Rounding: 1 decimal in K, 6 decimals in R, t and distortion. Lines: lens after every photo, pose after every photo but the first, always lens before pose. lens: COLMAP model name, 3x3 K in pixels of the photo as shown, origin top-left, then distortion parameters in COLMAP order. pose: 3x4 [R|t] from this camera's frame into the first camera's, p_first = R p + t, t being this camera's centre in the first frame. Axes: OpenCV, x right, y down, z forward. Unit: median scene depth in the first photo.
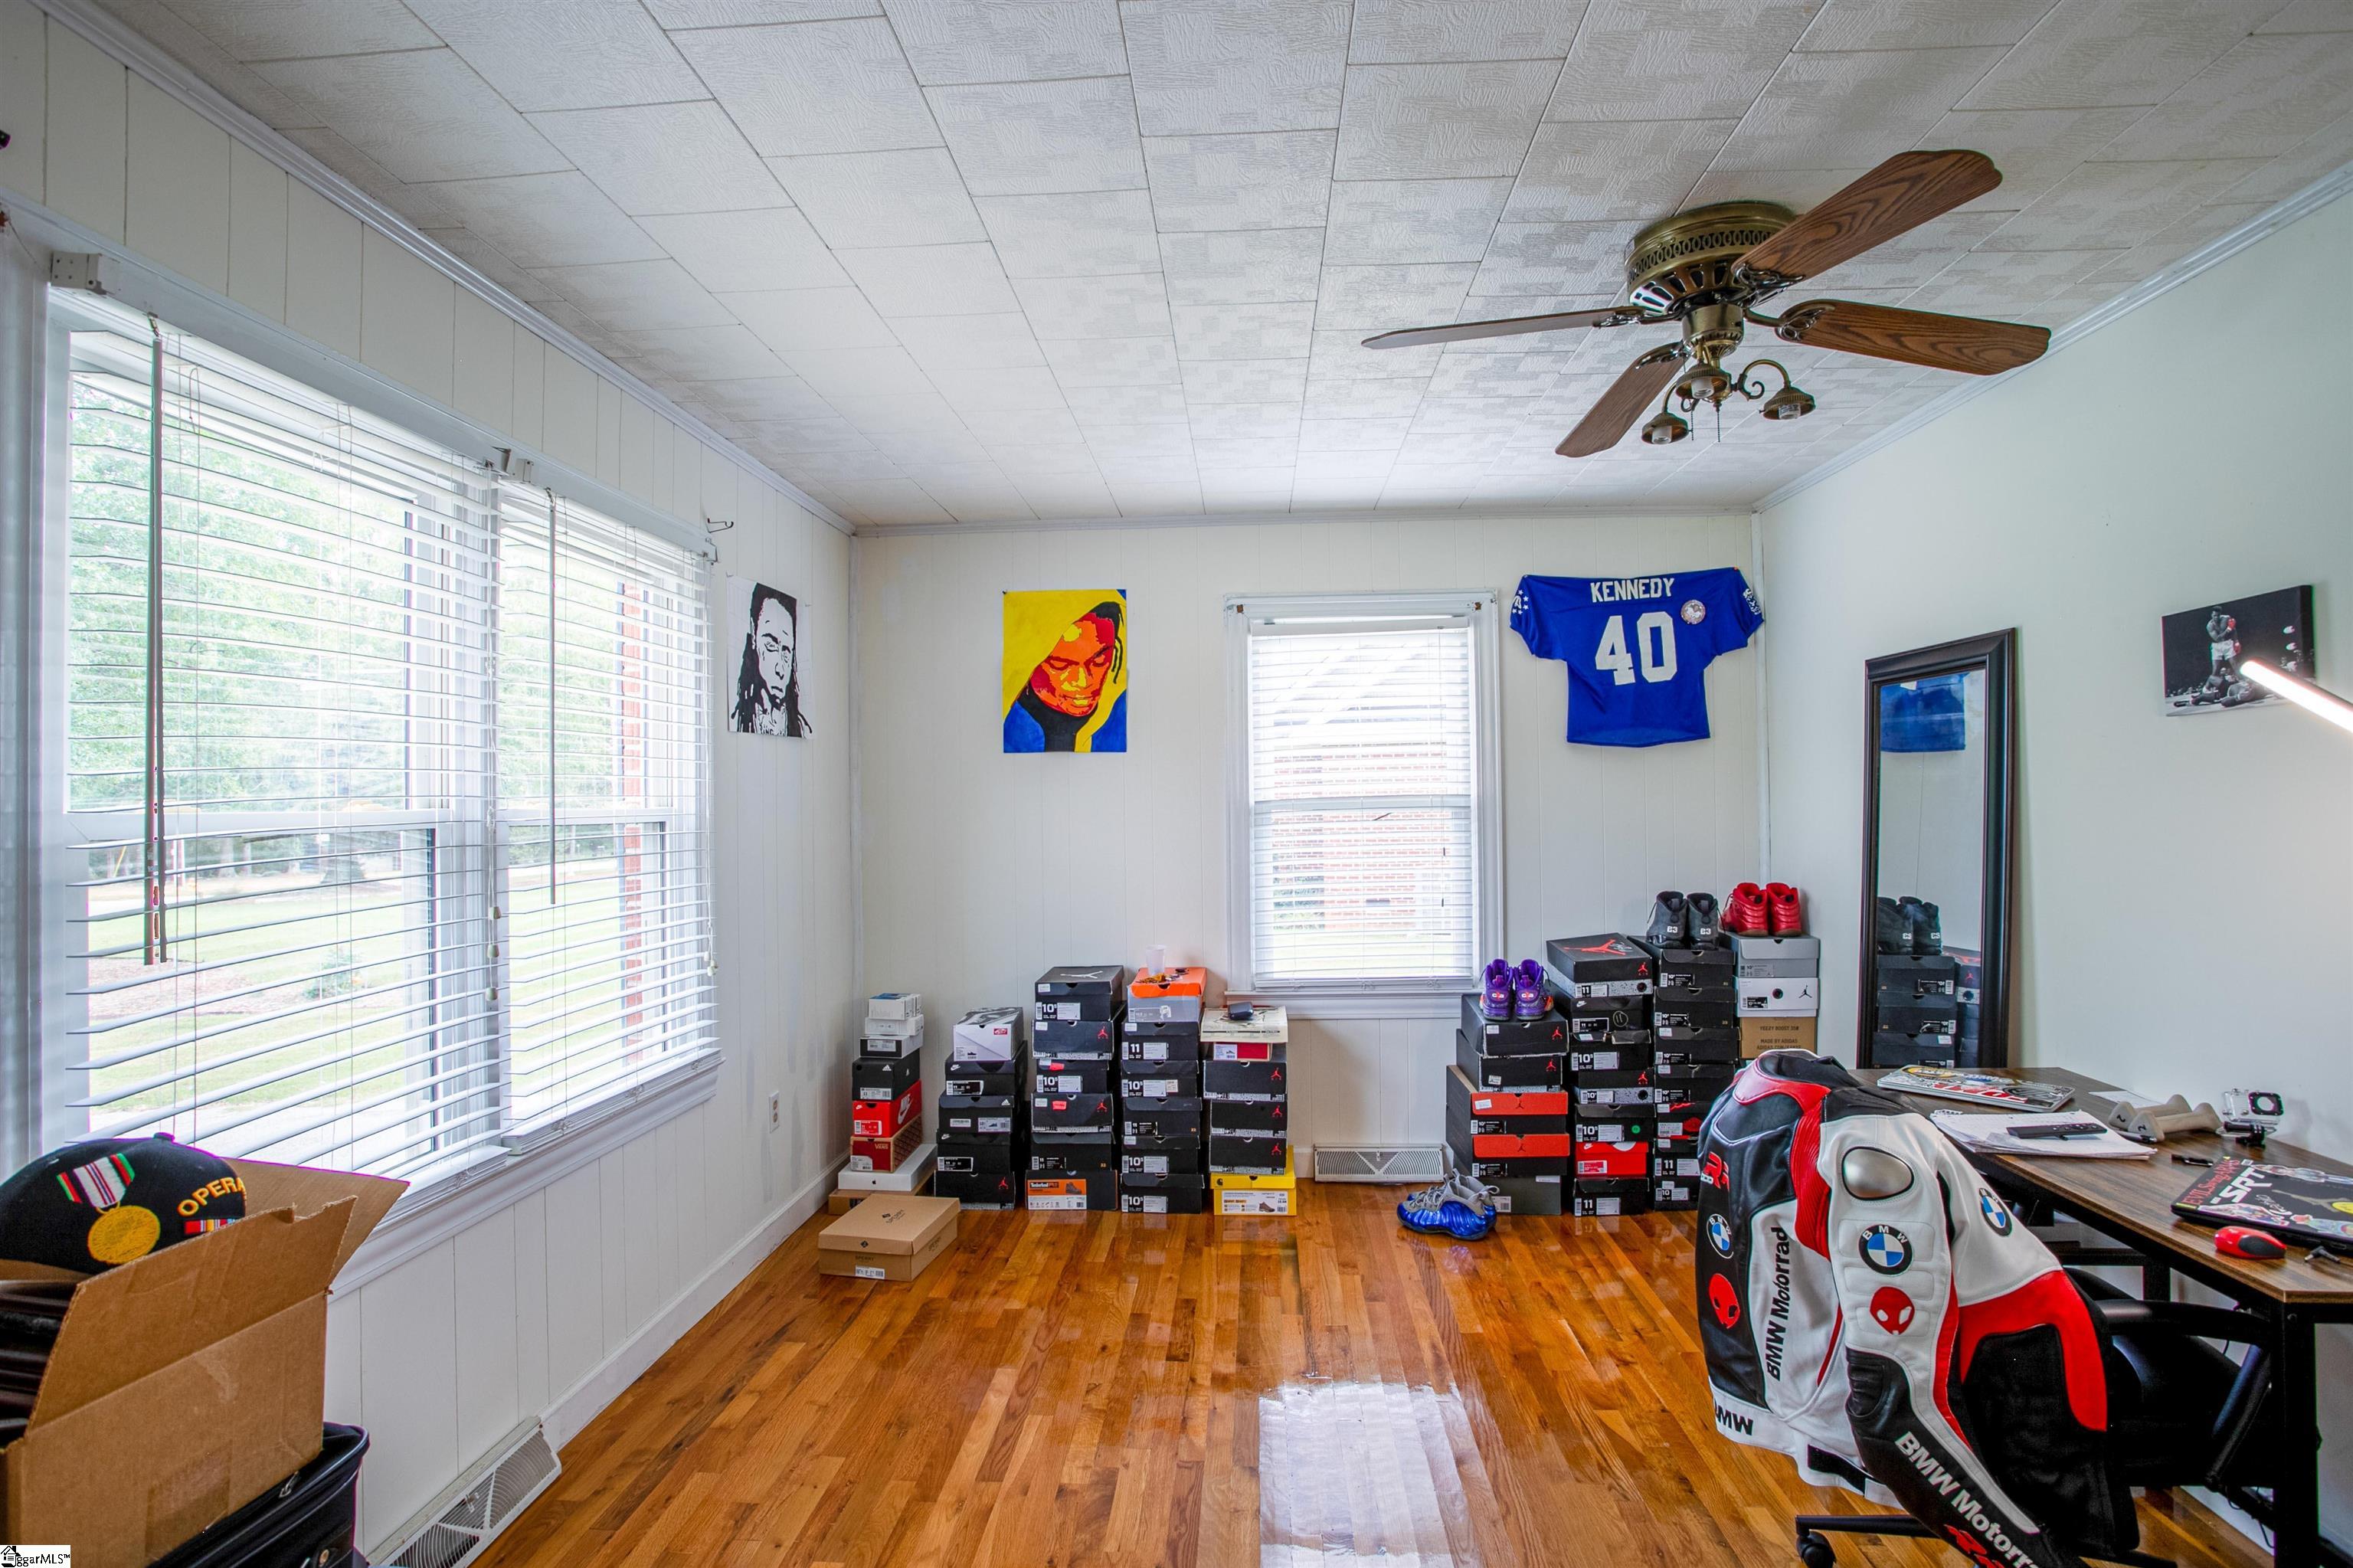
lens RADIAL K [[1153.4, 0, 1171.9], [0, 1153.4, 797.8], [0, 0, 1]] dist [-0.067593, 0.027864]
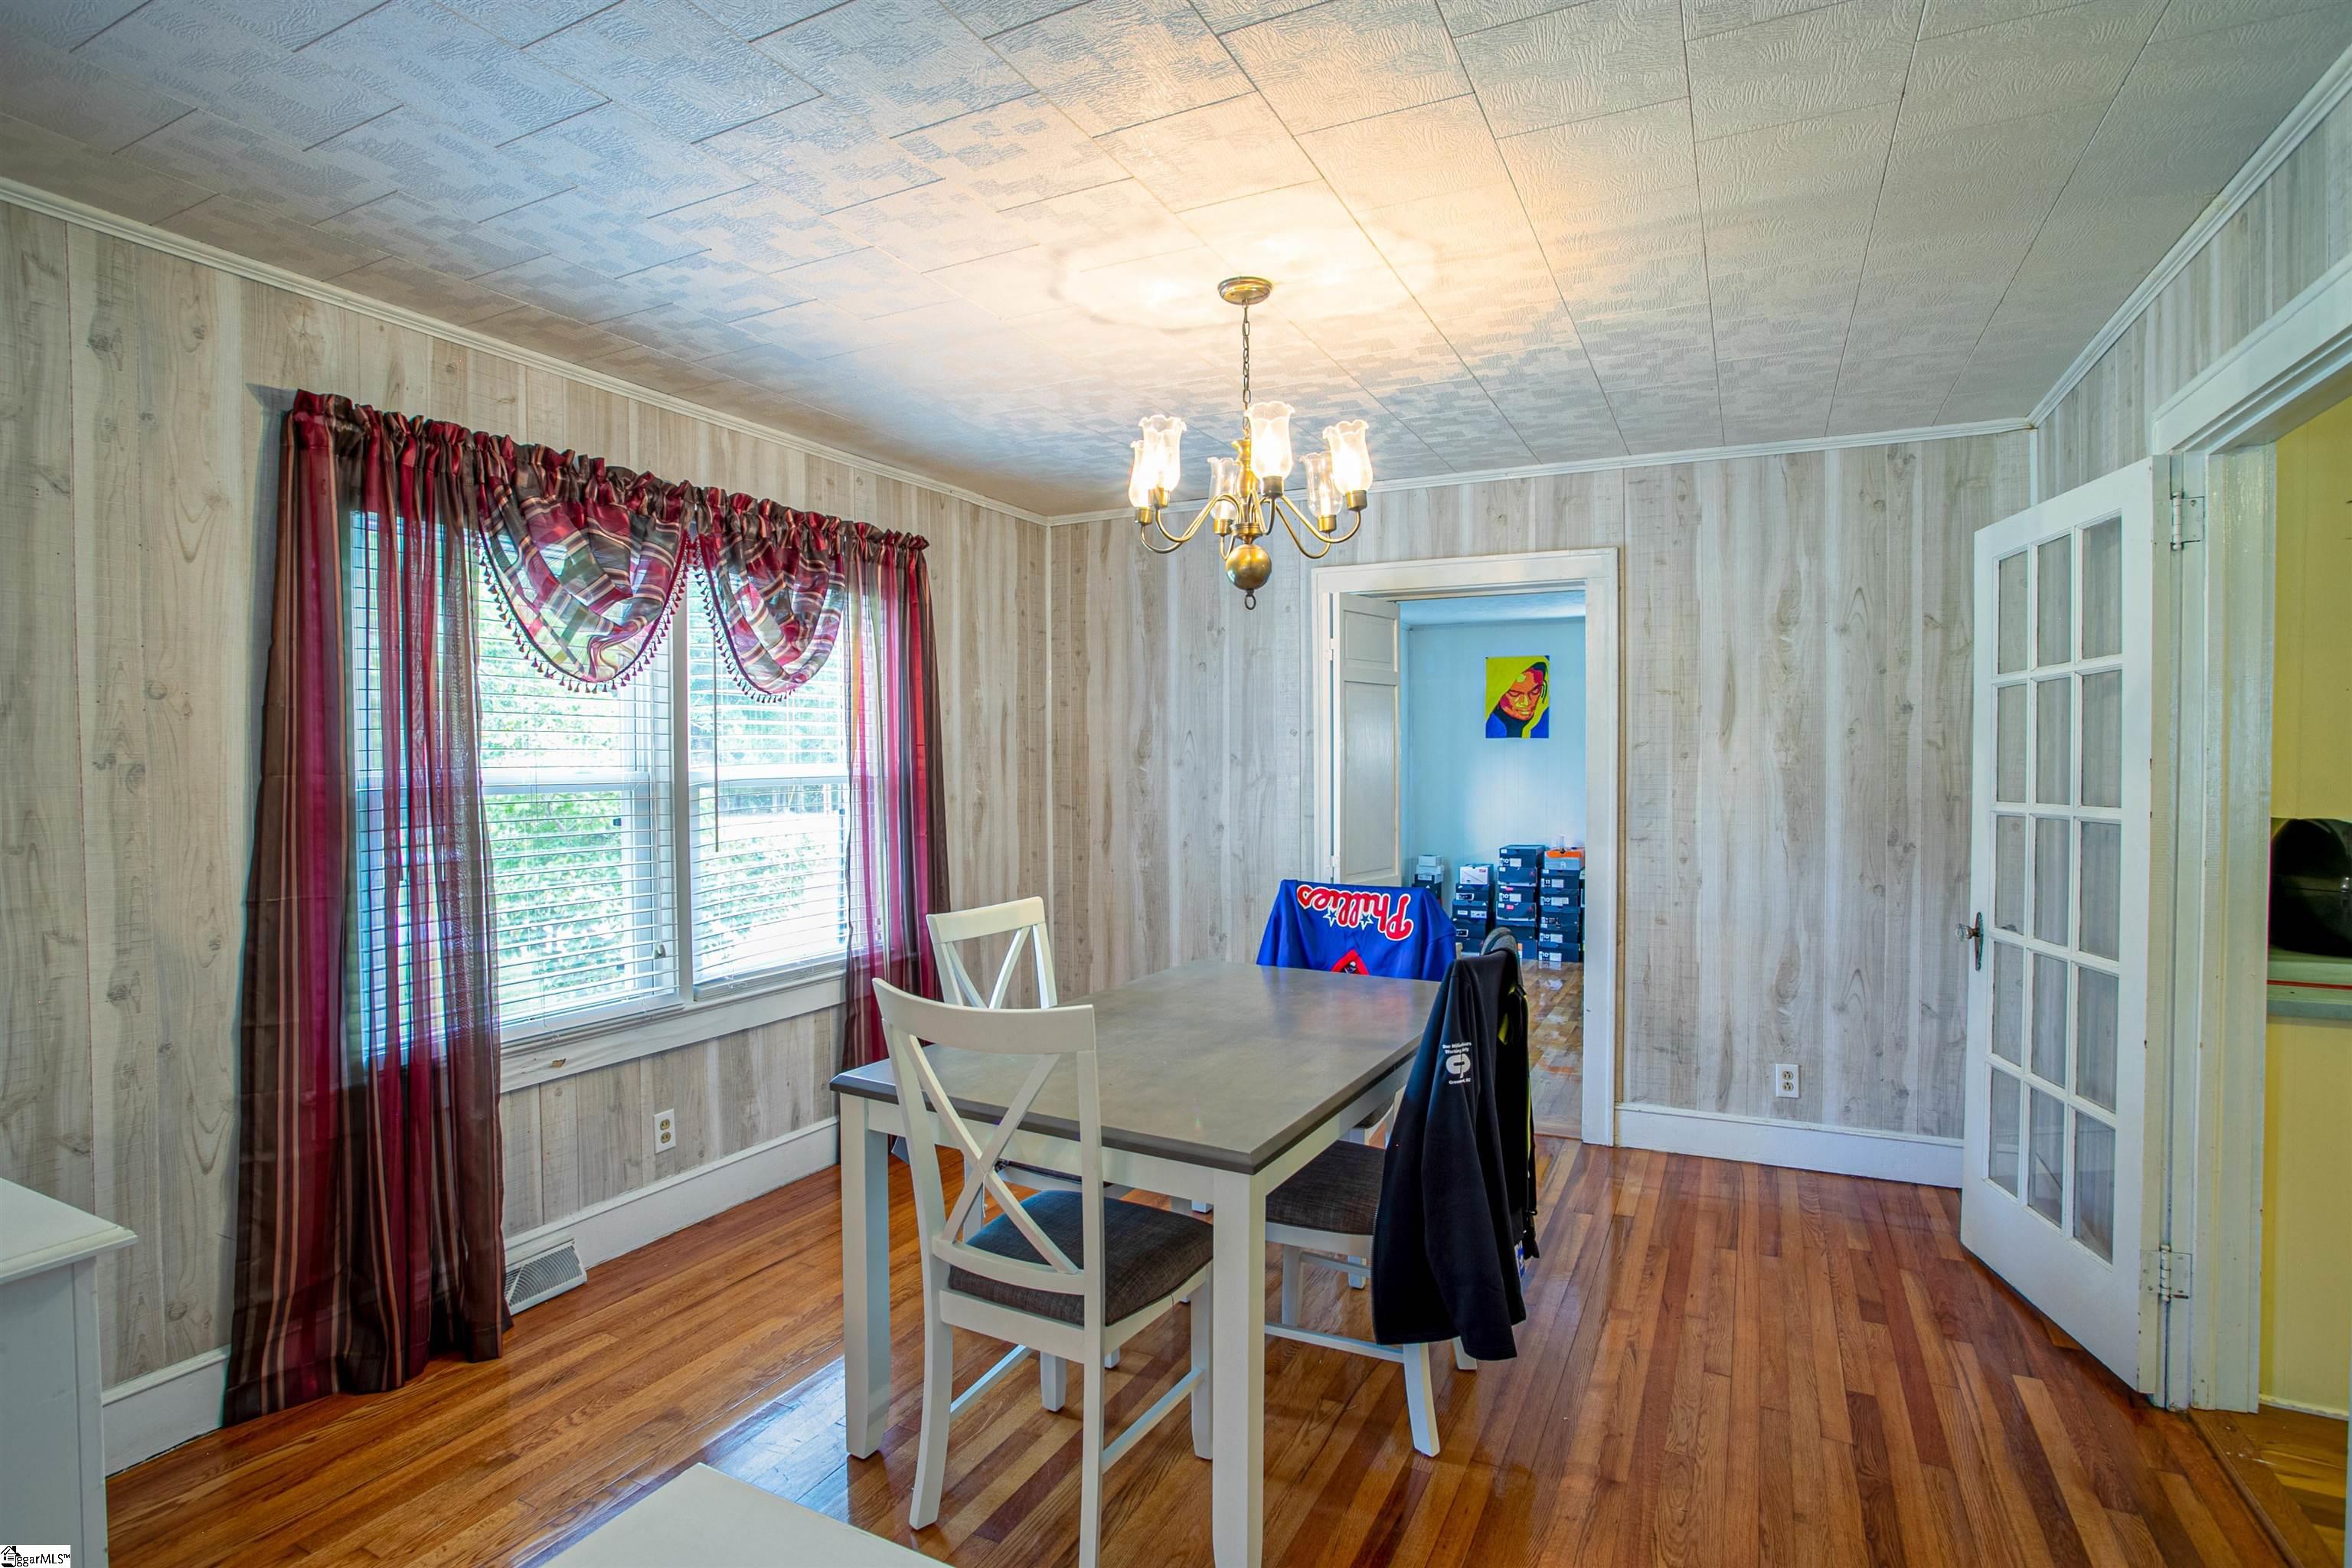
lens RADIAL K [[1152.9, 0, 1186.5], [0, 1152.9, 778.3], [0, 0, 1]] dist [-0.067593, 0.027864]
pose [[0.925636, 0.018286, -0.377974, 0.140763], [-0.008996, 0.999613, 0.026331, -0.018504], [0.378309, -0.020973, 0.925442, -1.147257]]
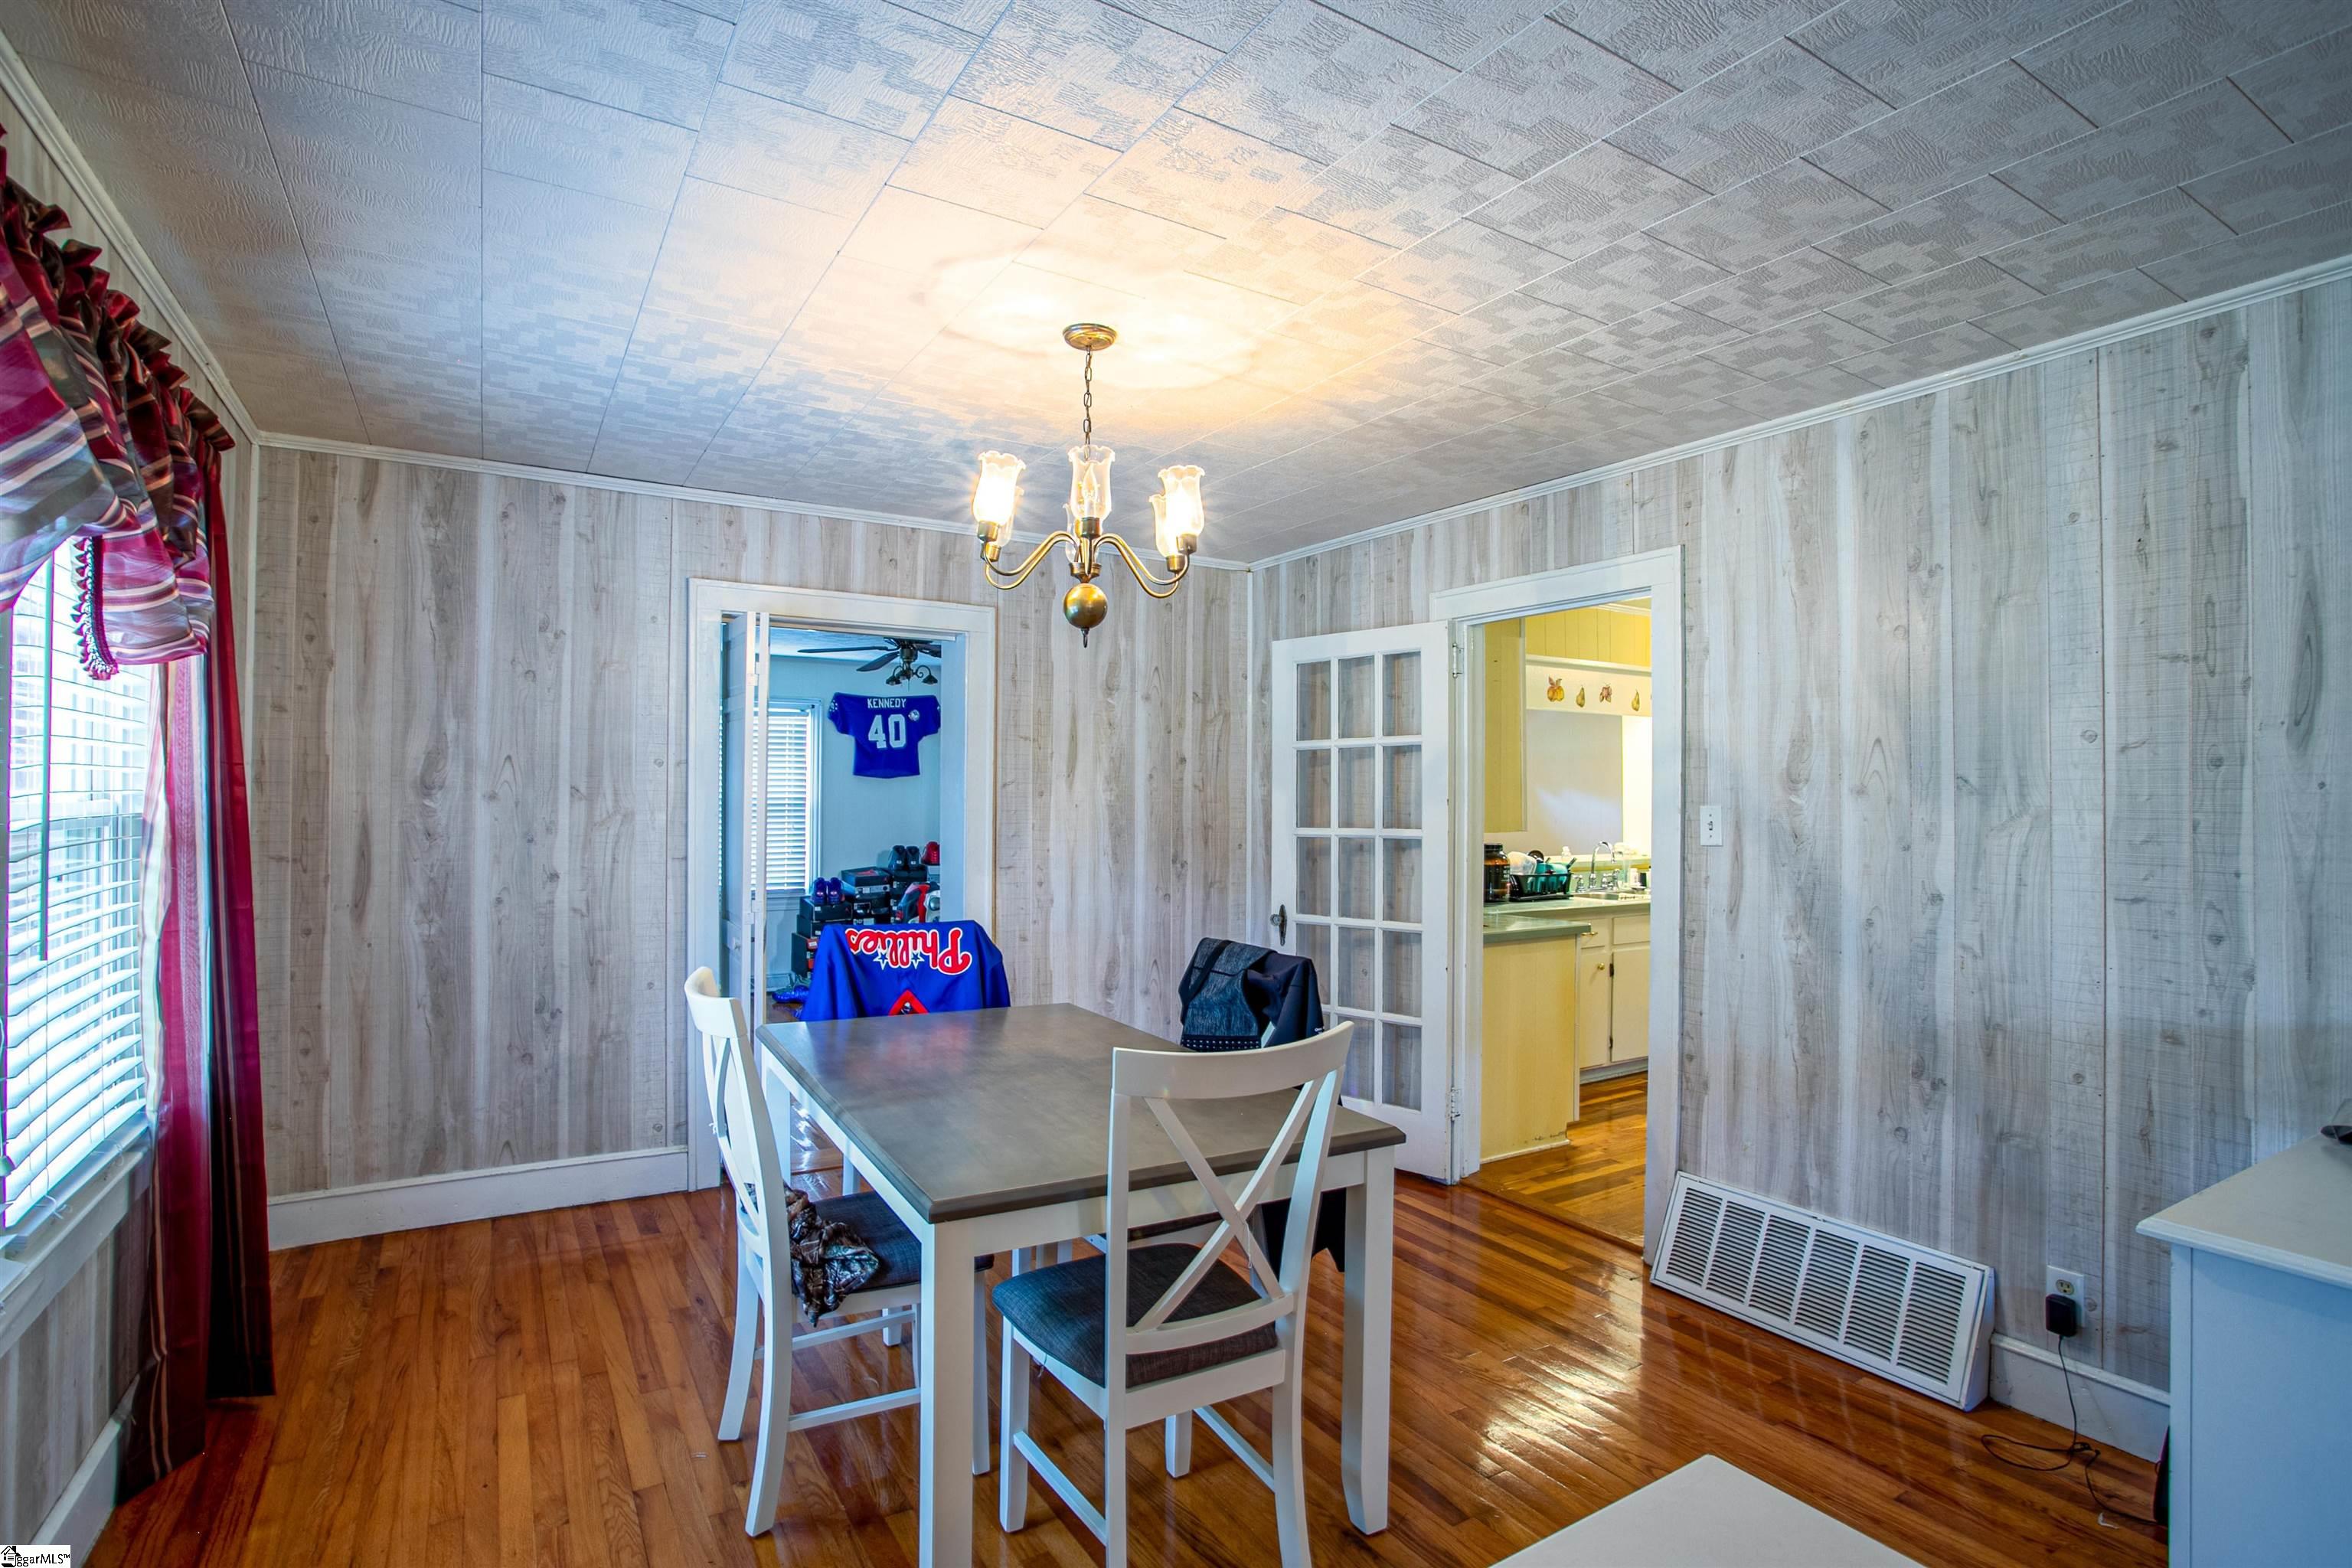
lens RADIAL K [[1152.9, 0, 1180.7], [0, 1152.9, 790.8], [0, 0, 1]] dist [-0.067593, 0.027864]
pose [[0.813016, 0.024260, 0.581736, -0.405940], [-0.021436, 0.999701, -0.011731, -0.008459], [-0.581847, -0.002933, 0.813293, -1.101812]]
